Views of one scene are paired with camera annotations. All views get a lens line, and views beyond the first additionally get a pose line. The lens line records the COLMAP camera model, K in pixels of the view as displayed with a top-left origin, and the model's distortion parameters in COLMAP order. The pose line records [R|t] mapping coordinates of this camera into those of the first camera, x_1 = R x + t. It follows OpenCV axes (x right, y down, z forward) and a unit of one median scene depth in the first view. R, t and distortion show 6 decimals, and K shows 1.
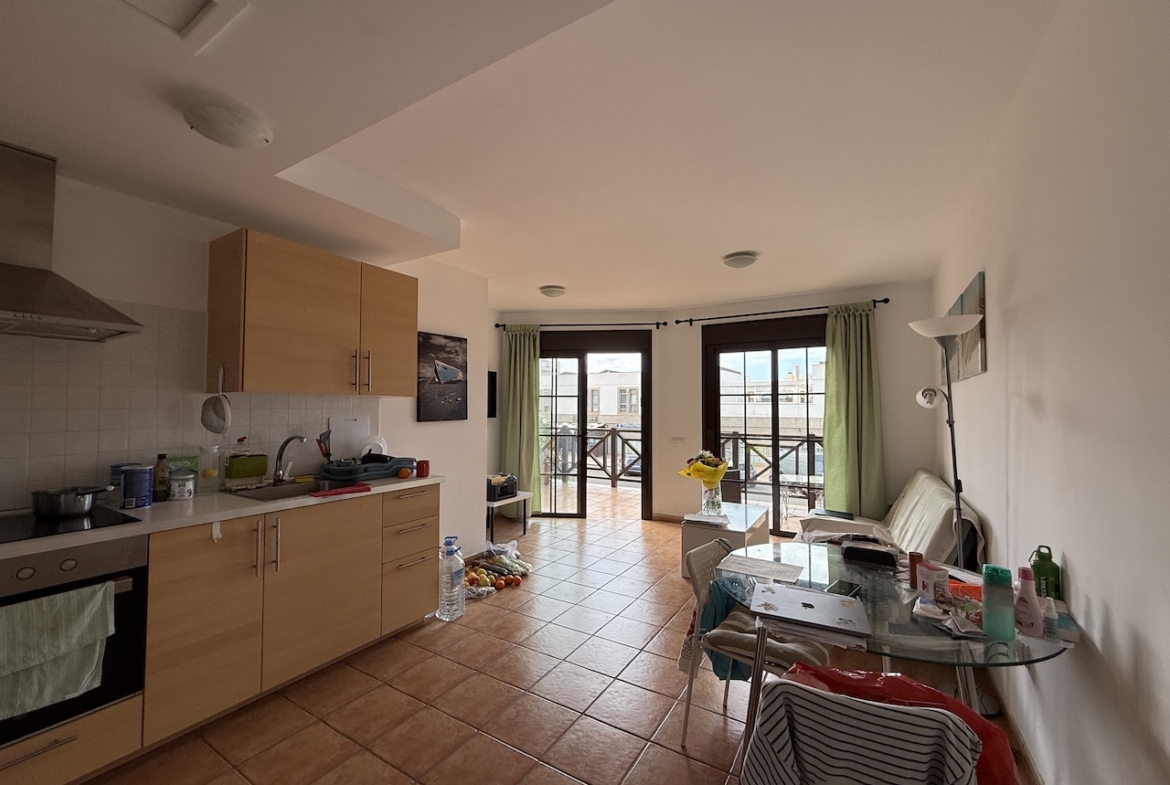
lens RADIAL K [[468.6, 0, 581.2], [0, 468.6, 393.3], [0, 0, 1]] dist [0.002570, -0.000157]
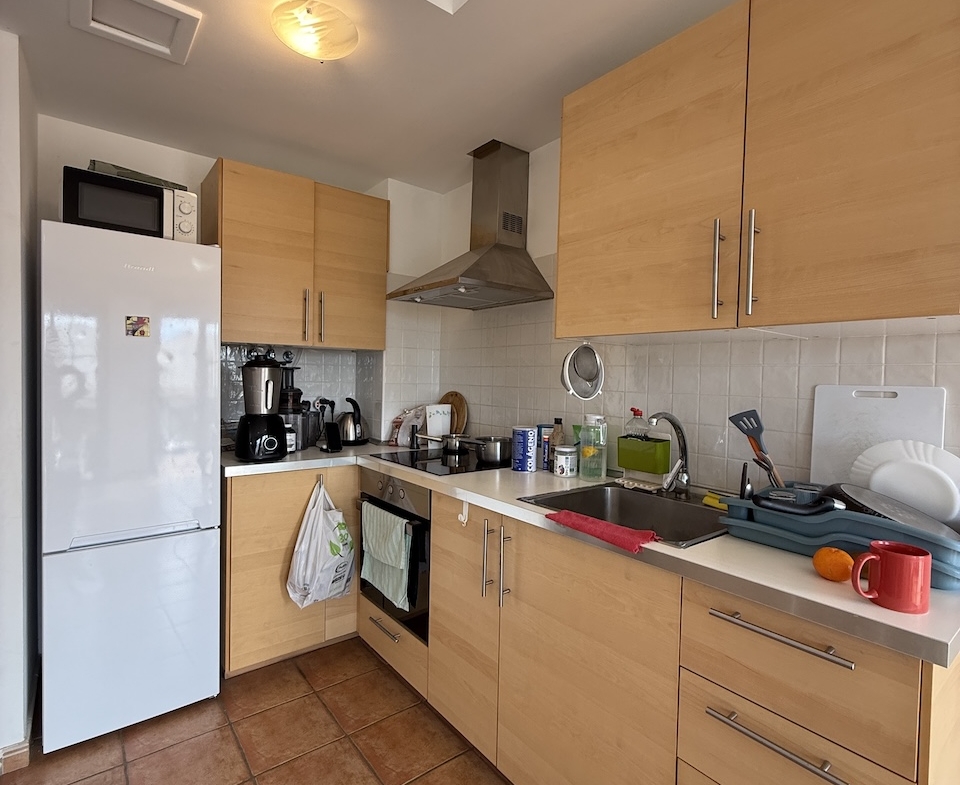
lens RADIAL K [[512.7, 0, 478.9], [0, 512.7, 390.3], [0, 0, 1]] dist [0.001725, -0.000946]
pose [[-0.344306, 0.014917, -0.938739, 0.025980], [0.003852, 0.999888, 0.014475, 0.053860], [0.938849, 0.001368, -0.344325, 0.986463]]
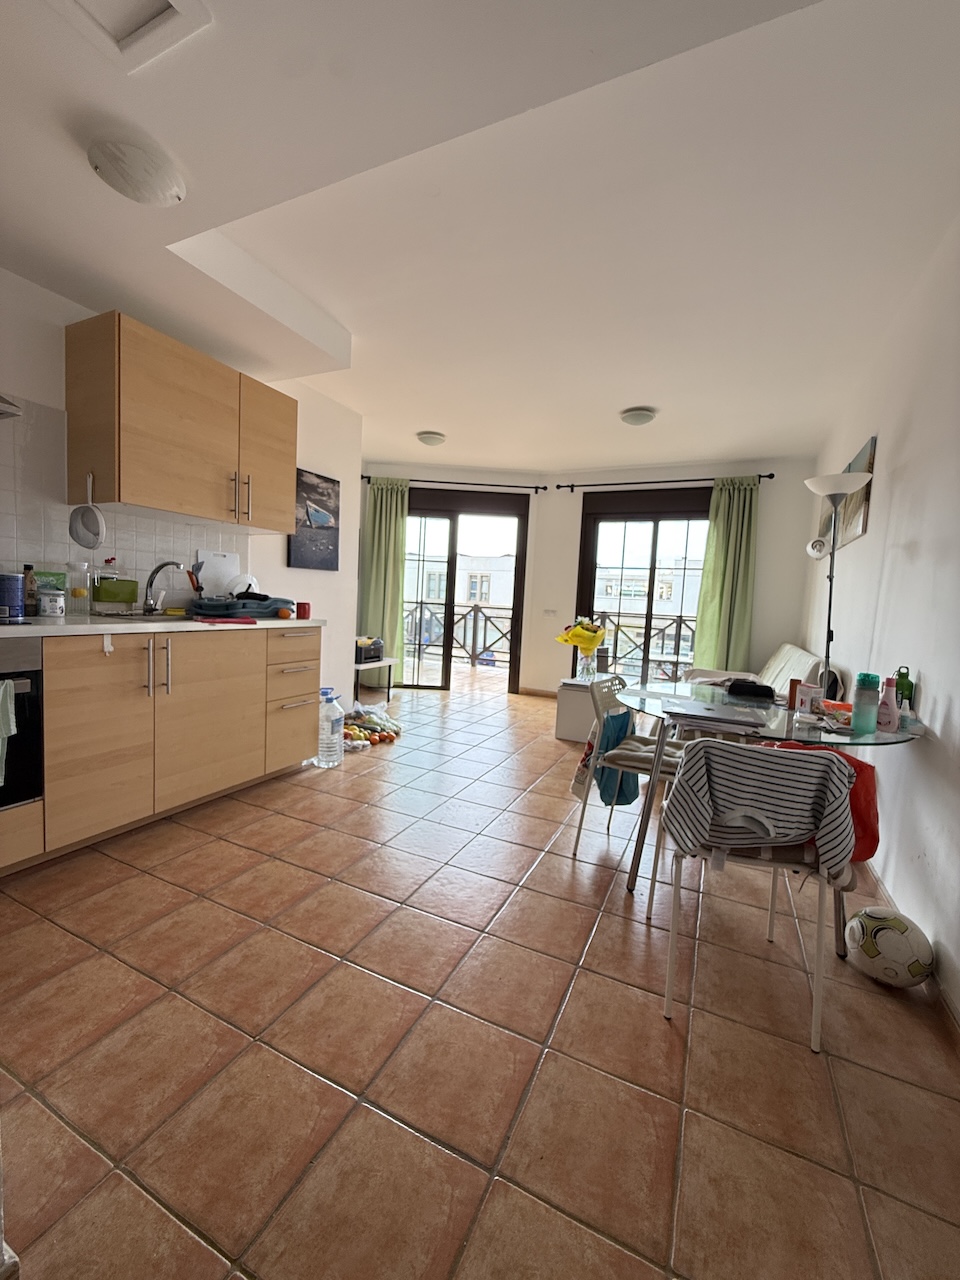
lens RADIAL K [[517.8, 0, 480.2], [0, 517.8, 639.0], [0, 0, 1]] dist [0.000709, 0.000749]
pose [[0.992450, 0.040477, 0.115781, -0.116314], [-0.052843, 0.992981, 0.105814, 0.099459], [-0.110685, -0.111134, 0.987622, -0.080677]]
